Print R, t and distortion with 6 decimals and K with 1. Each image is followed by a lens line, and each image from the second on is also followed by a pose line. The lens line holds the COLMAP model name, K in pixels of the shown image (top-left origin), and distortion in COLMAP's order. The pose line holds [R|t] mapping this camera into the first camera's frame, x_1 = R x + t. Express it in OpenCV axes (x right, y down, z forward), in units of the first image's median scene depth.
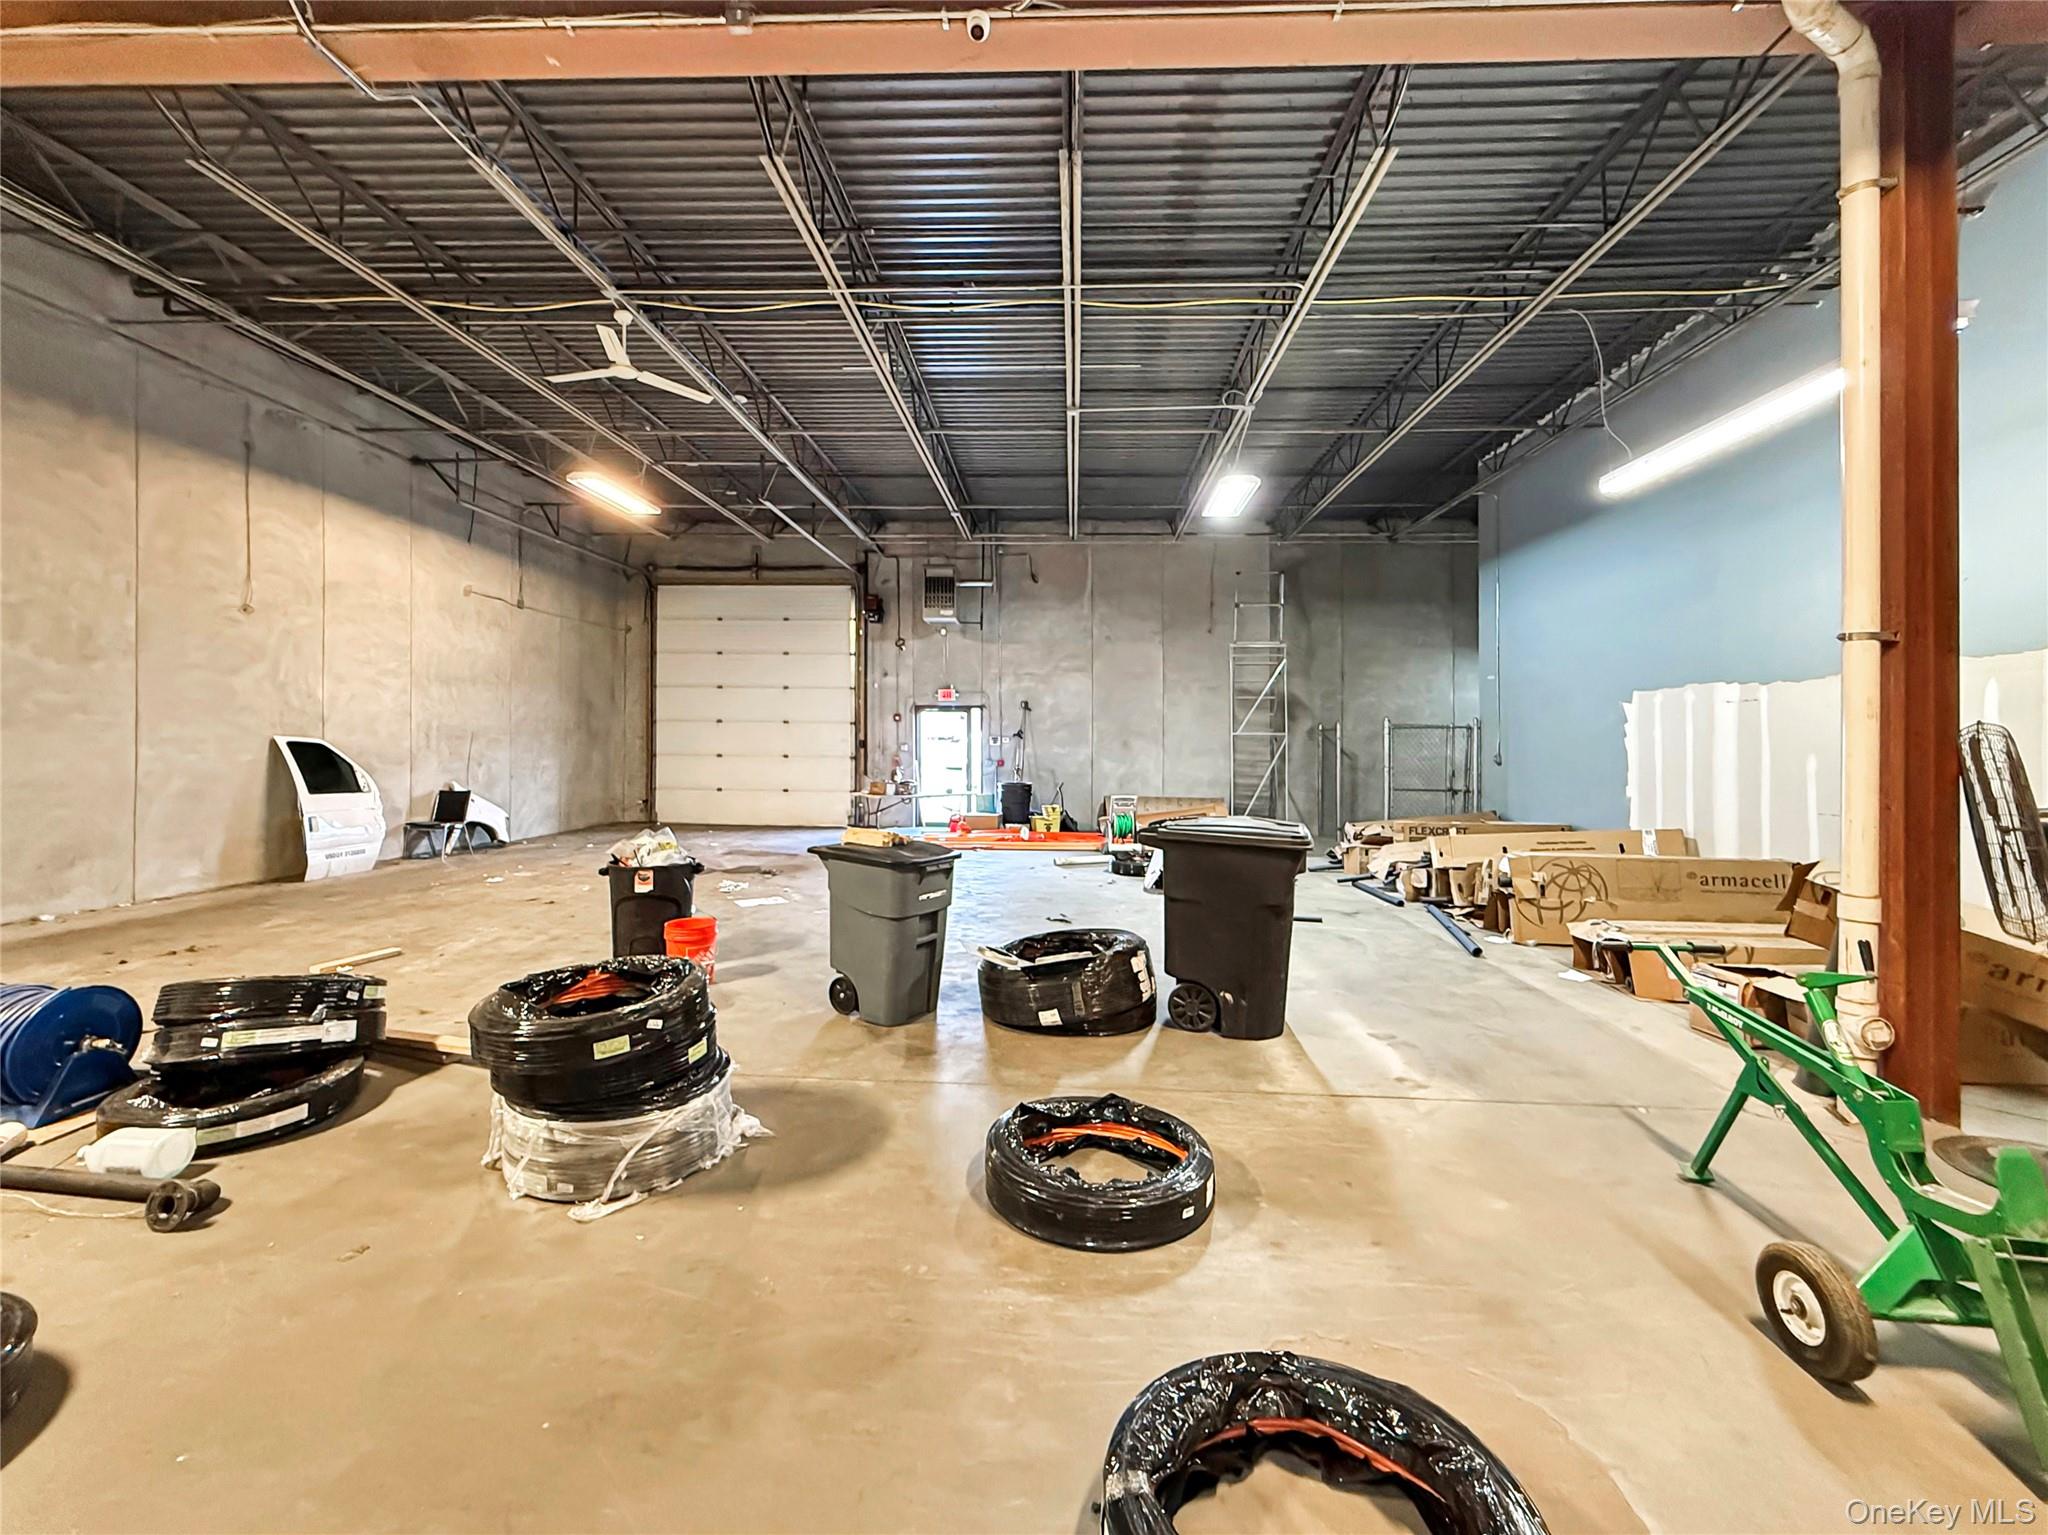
lens RADIAL K [[826.9, 0, 1026.5], [0, 826.9, 750.2], [0, 0, 1]] dist [0.002791, 0.000134]
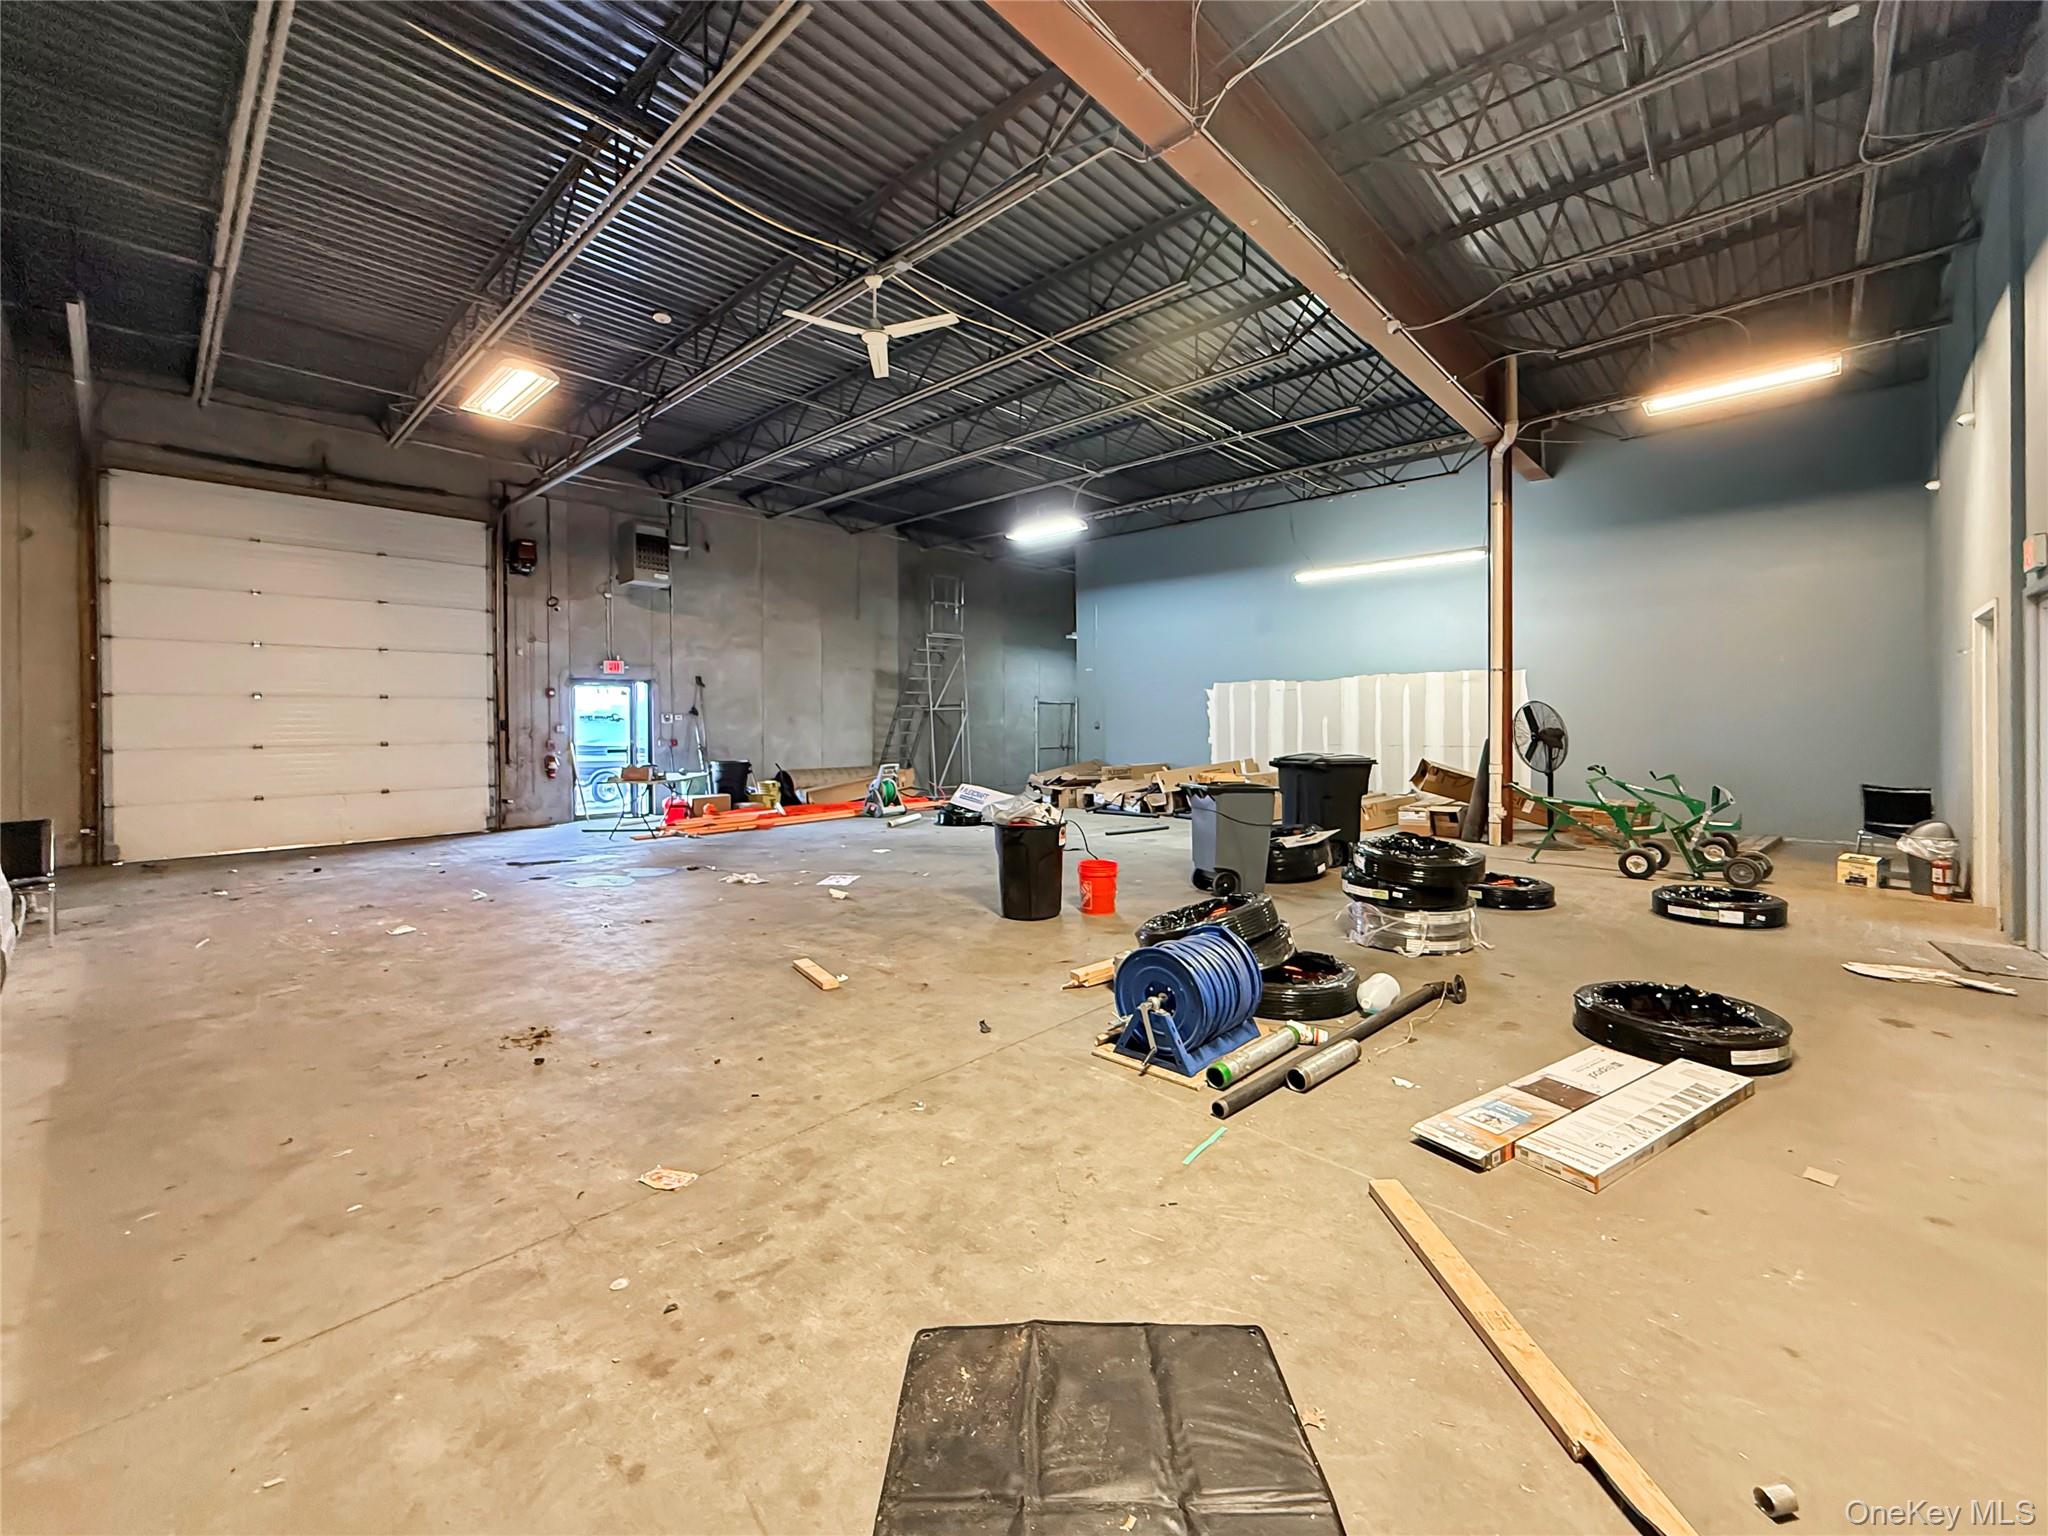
lens RADIAL K [[826.9, 0, 1036.9], [0, 826.9, 753.4], [0, 0, 1]] dist [0.002791, 0.000134]
pose [[0.643705, -0.047058, 0.763826, -0.570120], [0.022423, 0.998839, 0.042640, -0.003525], [-0.764945, -0.010320, 0.644012, 0.112009]]
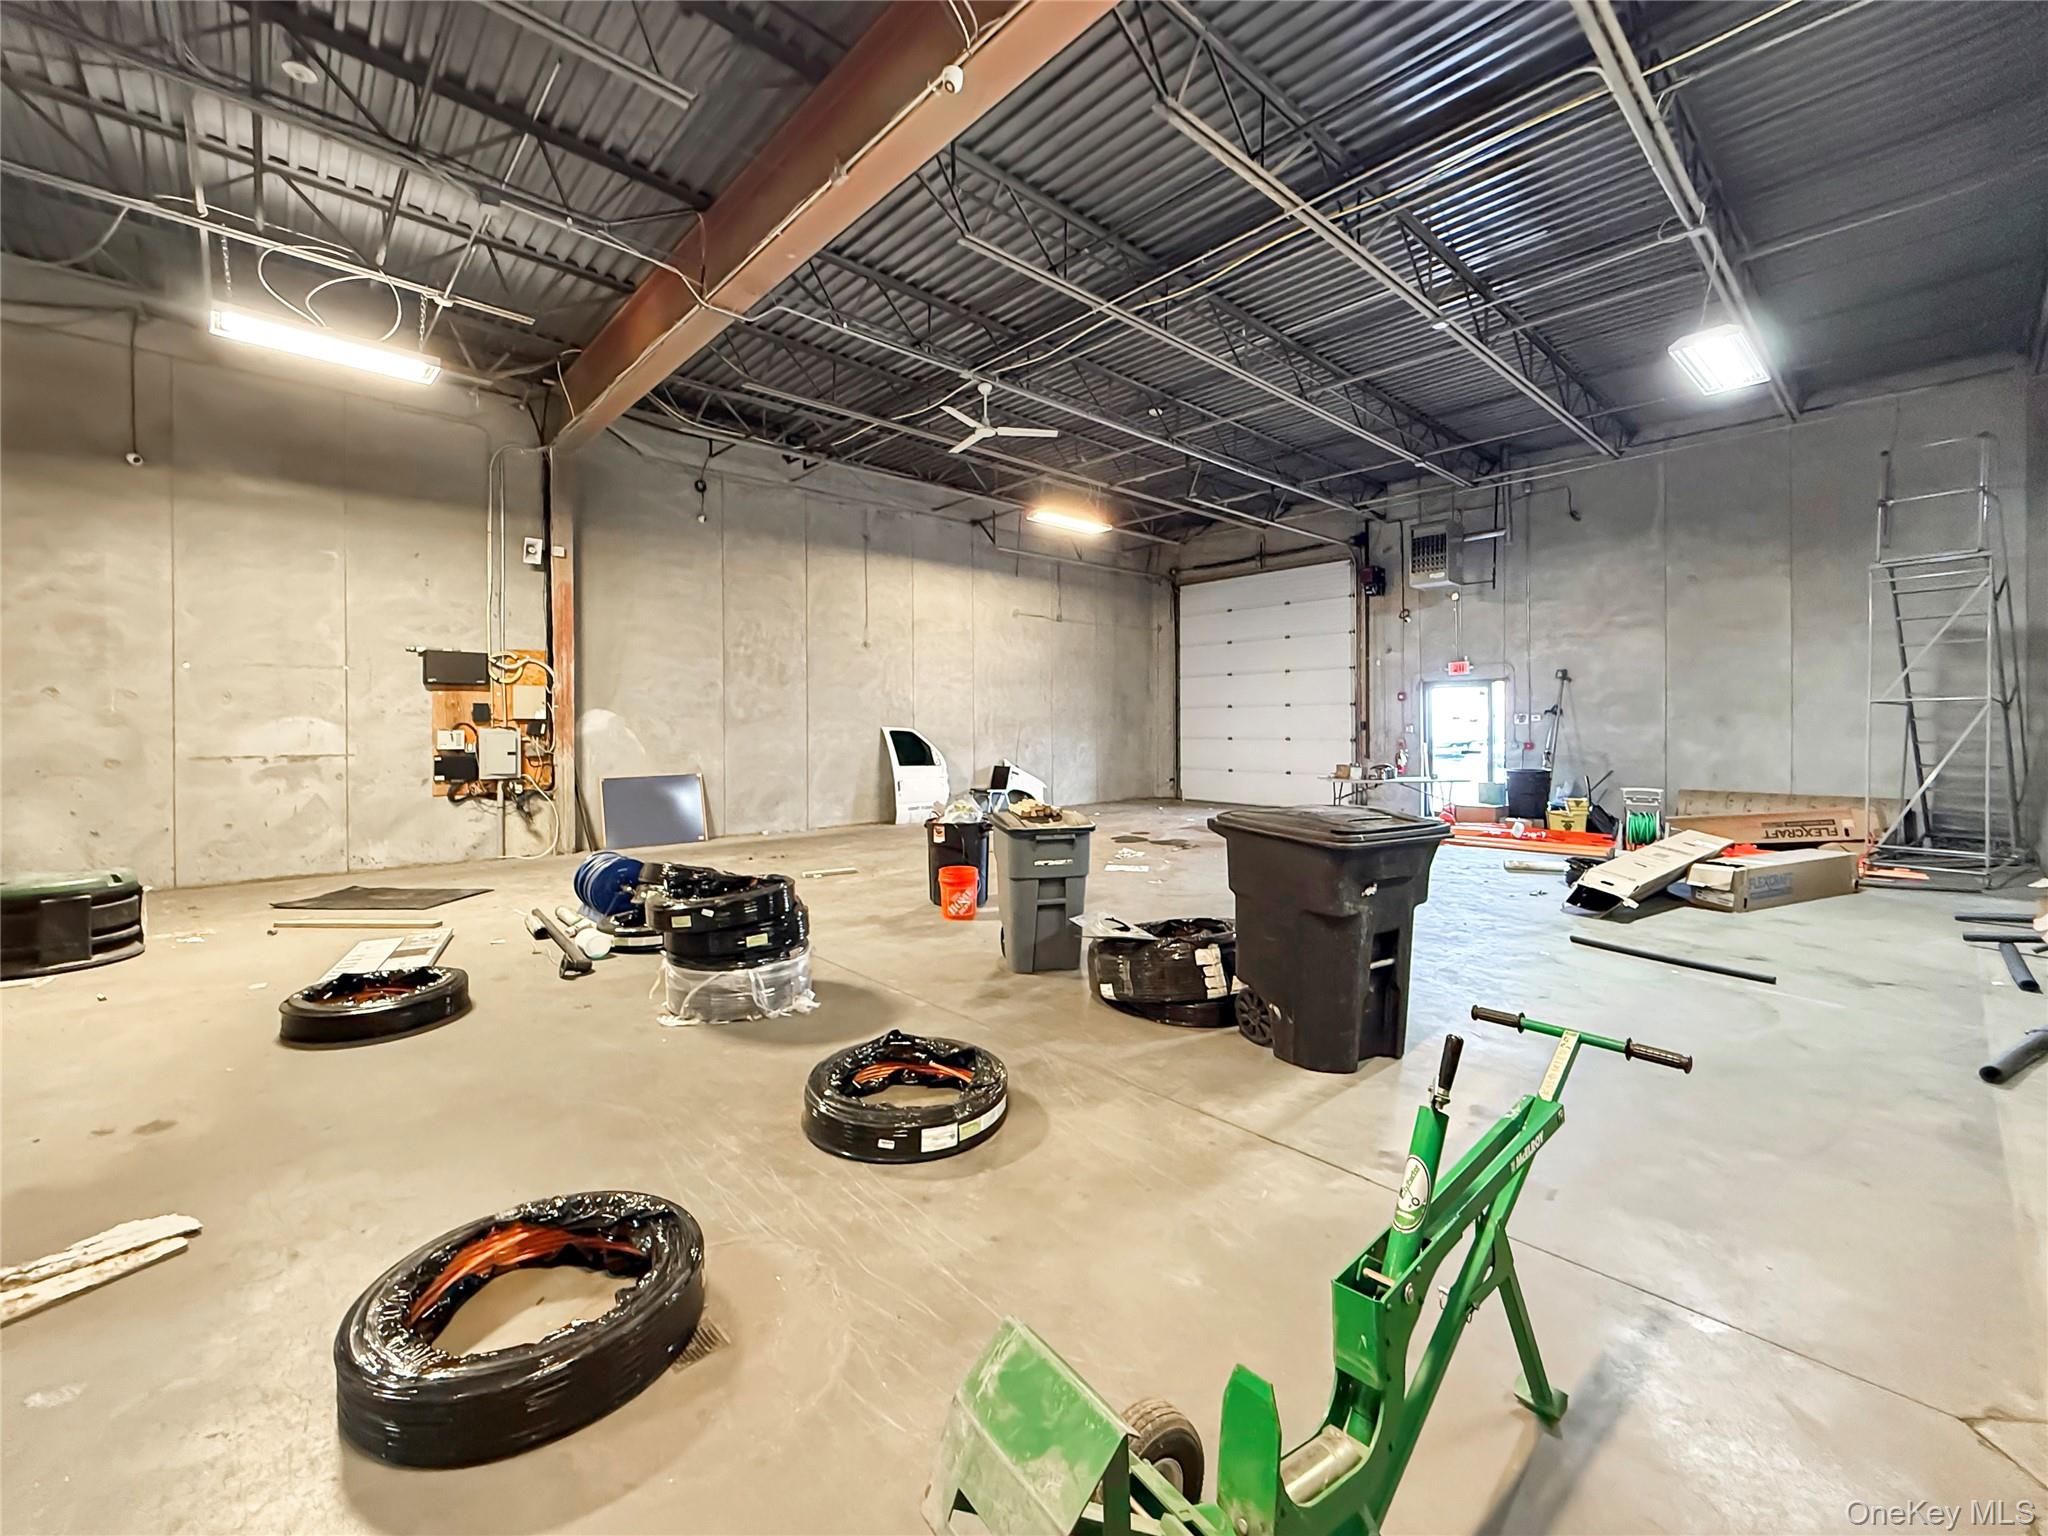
lens RADIAL K [[826.9, 0, 1048.5], [0, 826.9, 756.6], [0, 0, 1]] dist [0.002791, 0.000134]
pose [[0.726886, 0.008997, -0.686699, 0.226648], [0.009424, 0.999689, 0.023072, 0.003131], [0.686693, -0.023242, 0.726576, 0.072117]]
